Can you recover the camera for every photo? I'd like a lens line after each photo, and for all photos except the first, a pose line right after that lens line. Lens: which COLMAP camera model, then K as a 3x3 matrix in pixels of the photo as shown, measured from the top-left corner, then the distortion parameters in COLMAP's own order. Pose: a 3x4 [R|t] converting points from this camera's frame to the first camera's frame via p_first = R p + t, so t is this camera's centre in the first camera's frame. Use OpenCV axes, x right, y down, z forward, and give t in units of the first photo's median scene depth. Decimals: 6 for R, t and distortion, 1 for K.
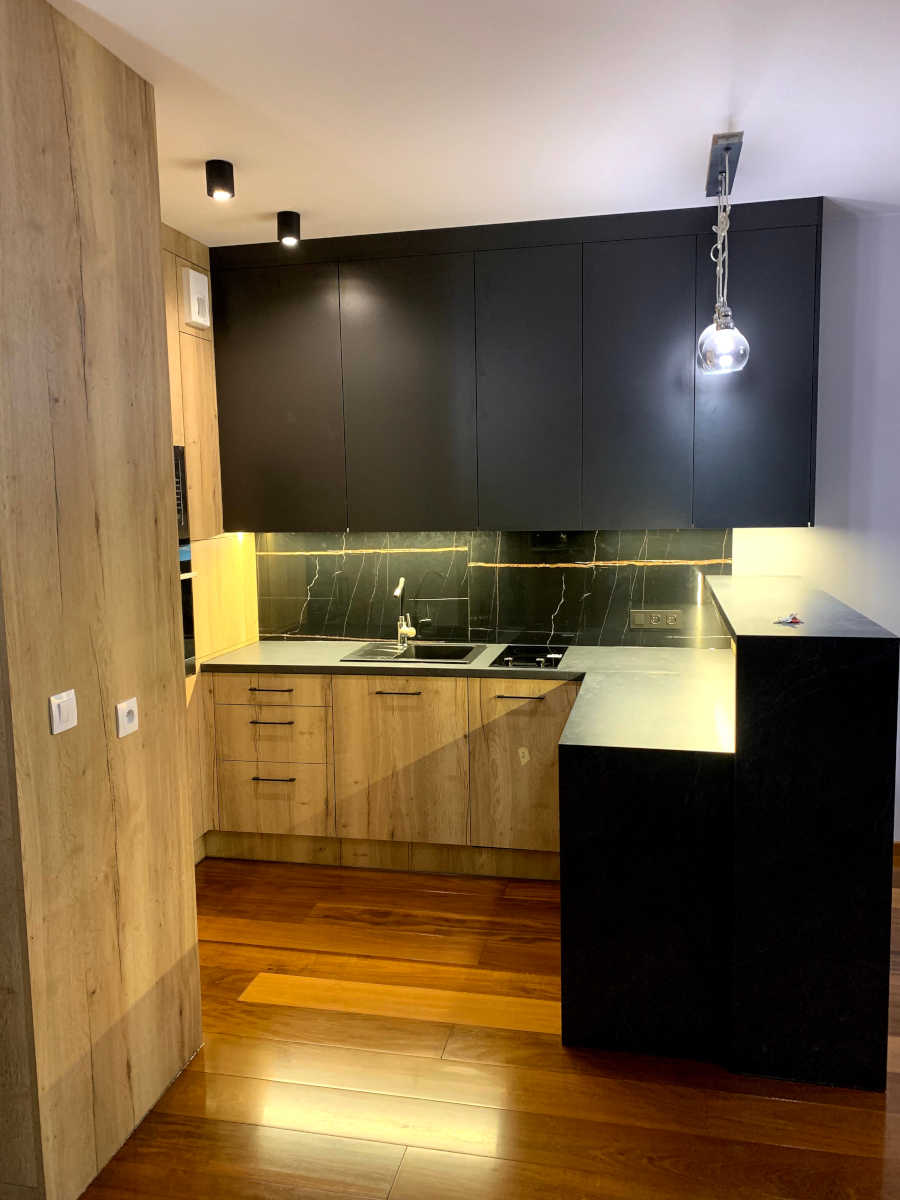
lens RADIAL K [[915.6, 0, 456.6], [0, 915.6, 583.4], [0, 0, 1]] dist [0.028677, -0.037960]
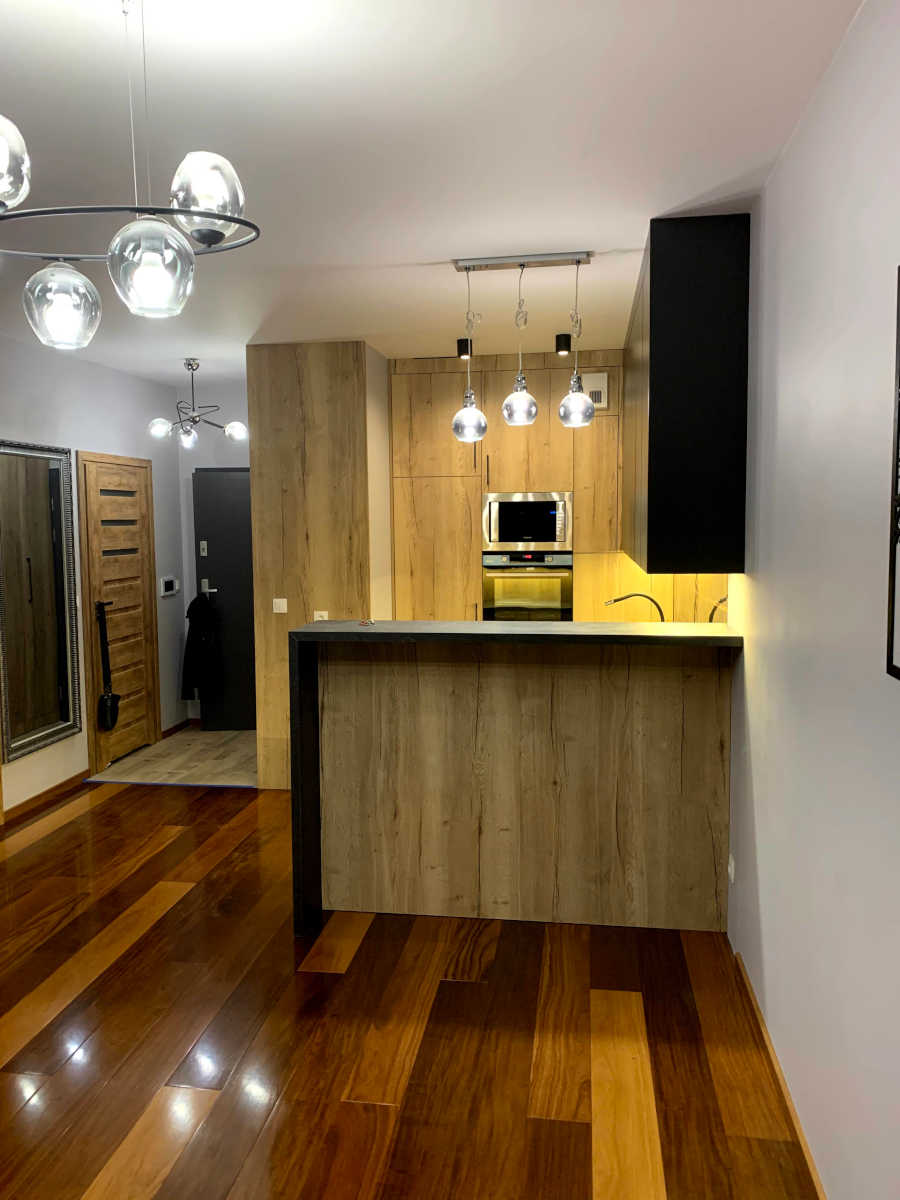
lens RADIAL K [[915.6, 0, 456.6], [0, 915.6, 583.4], [0, 0, 1]] dist [0.028677, -0.037960]
pose [[0.066441, 0.087642, -0.993934, 2.109557], [-0.094528, 0.992208, 0.081170, -0.179519], [0.993303, 0.088561, 0.074208, 1.213200]]
